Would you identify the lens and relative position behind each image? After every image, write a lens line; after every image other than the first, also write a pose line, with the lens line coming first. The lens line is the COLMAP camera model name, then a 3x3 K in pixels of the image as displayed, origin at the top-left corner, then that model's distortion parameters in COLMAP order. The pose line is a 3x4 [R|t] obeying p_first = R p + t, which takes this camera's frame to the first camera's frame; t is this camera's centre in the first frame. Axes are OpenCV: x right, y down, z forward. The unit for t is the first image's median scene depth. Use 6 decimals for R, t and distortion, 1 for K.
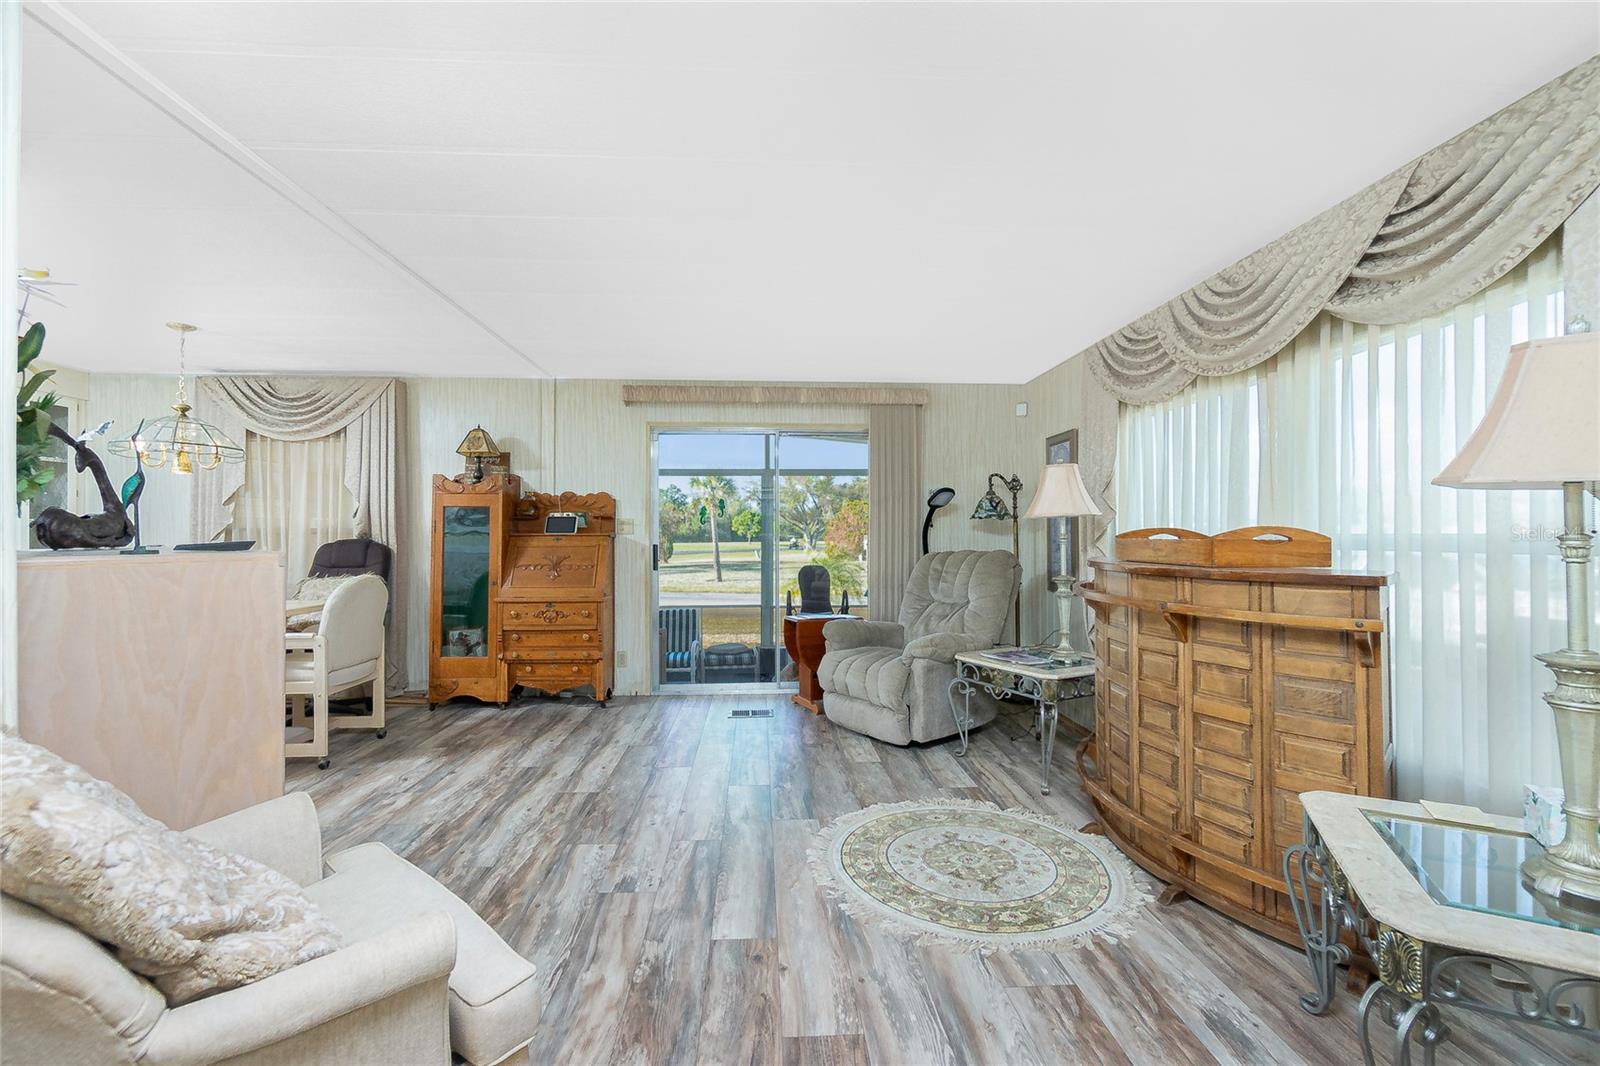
lens RADIAL K [[684.5, 0, 796.9], [0, 684.5, 528.2], [0, 0, 1]] dist [-0.002199, 0.000392]
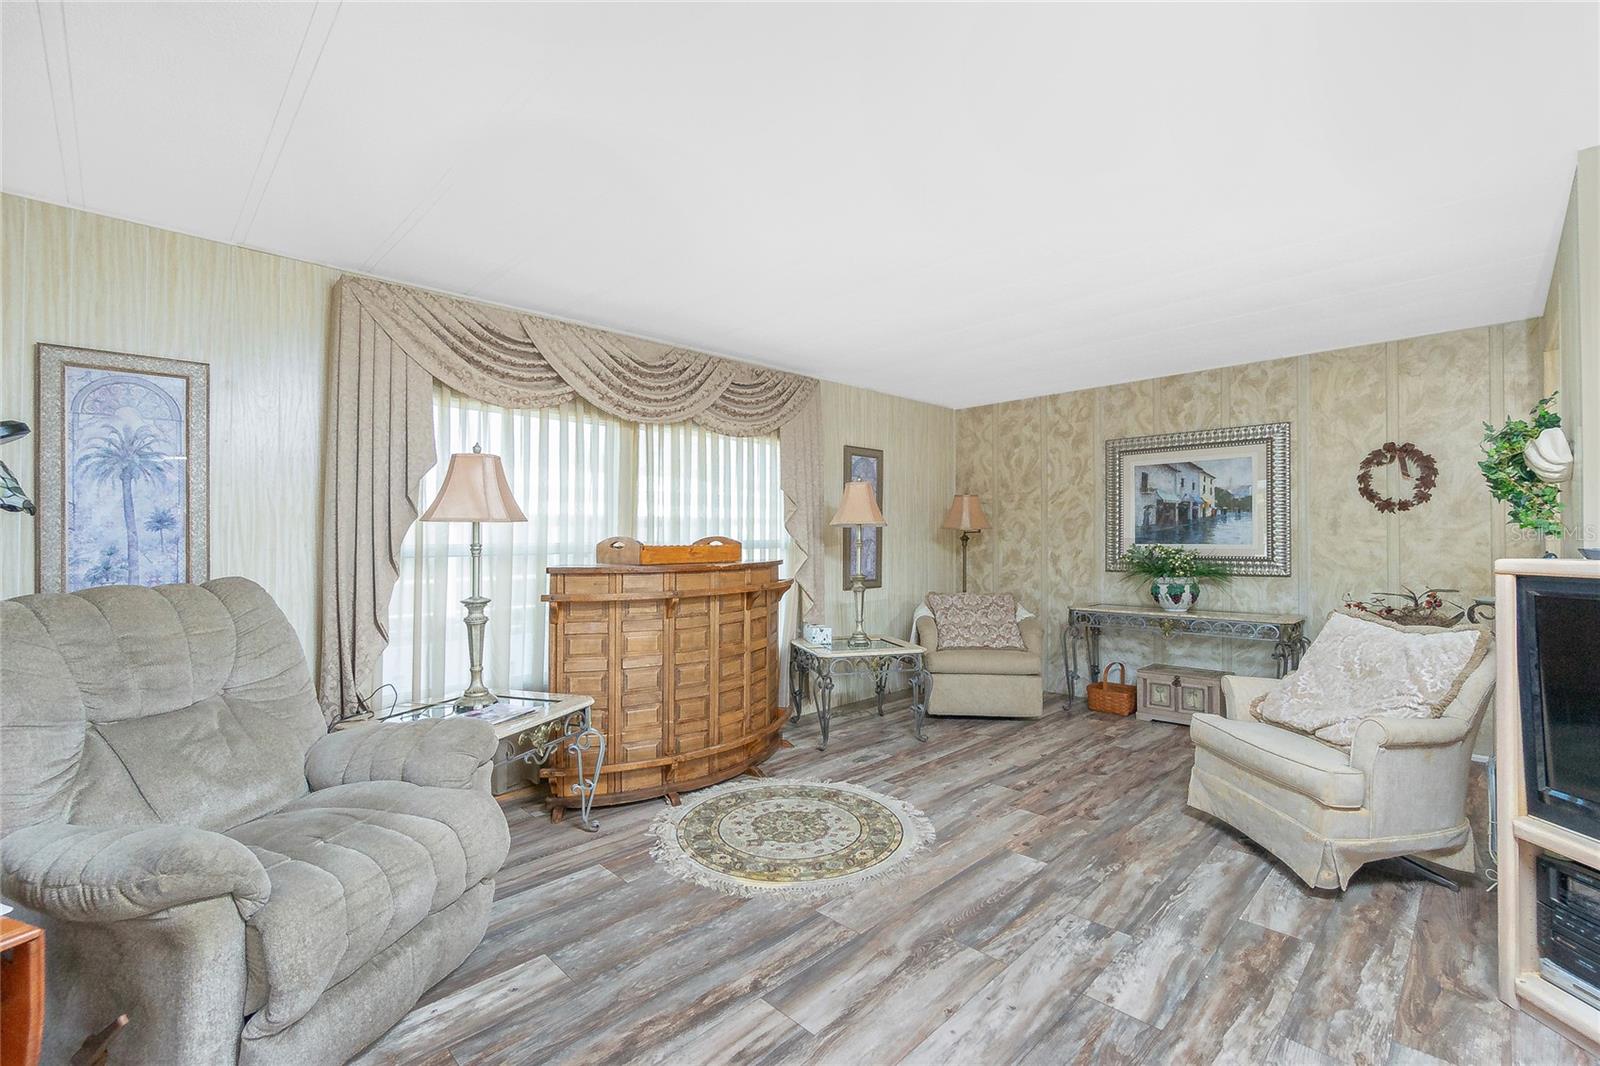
lens RADIAL K [[657.9, 0, 805.7], [0, 657.9, 551.7], [0, 0, 1]] dist [-0.000591, 0.000239]
pose [[-0.648964, -0.012481, 0.760716, -0.630906], [-0.000751, 0.999875, 0.015764, 0.008404], [-0.760818, 0.009659, -0.648893, 1.787874]]
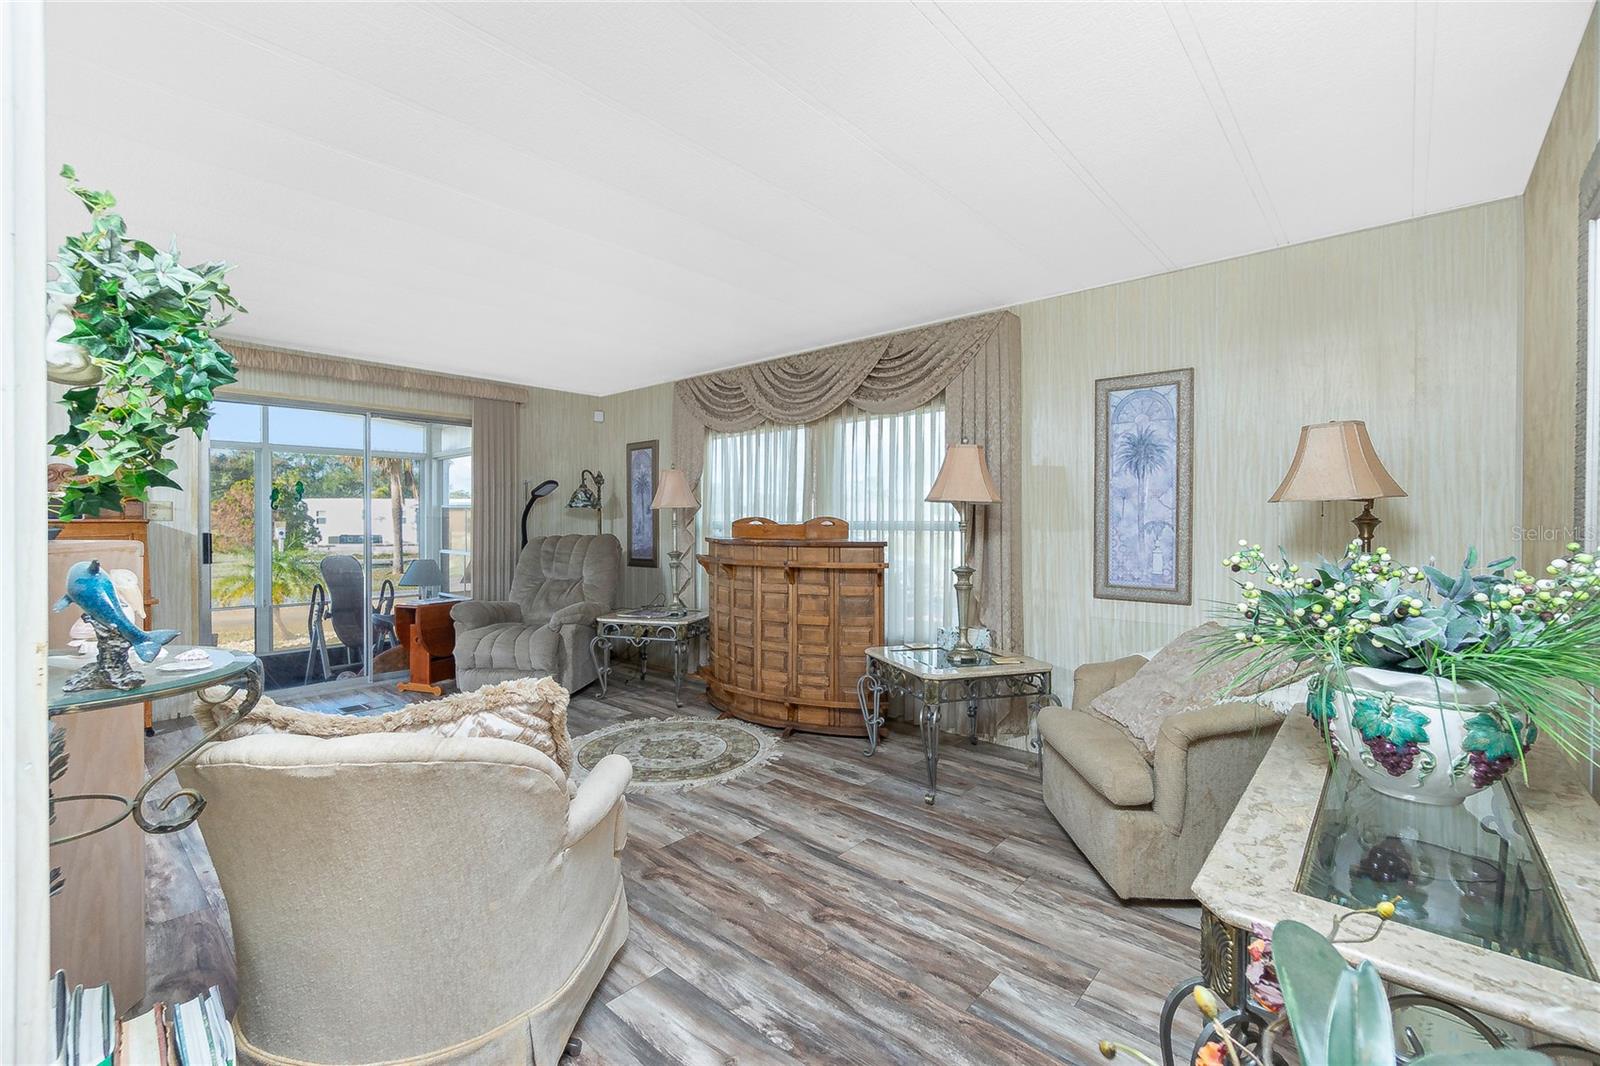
lens RADIAL K [[684.5, 0, 796.9], [0, 684.5, 528.2], [0, 0, 1]] dist [-0.002199, 0.000392]
pose [[0.705460, -0.007383, 0.708711, -0.604187], [-0.006581, 0.999834, 0.016966, -0.001803], [-0.708719, -0.016633, 0.705295, -0.198349]]
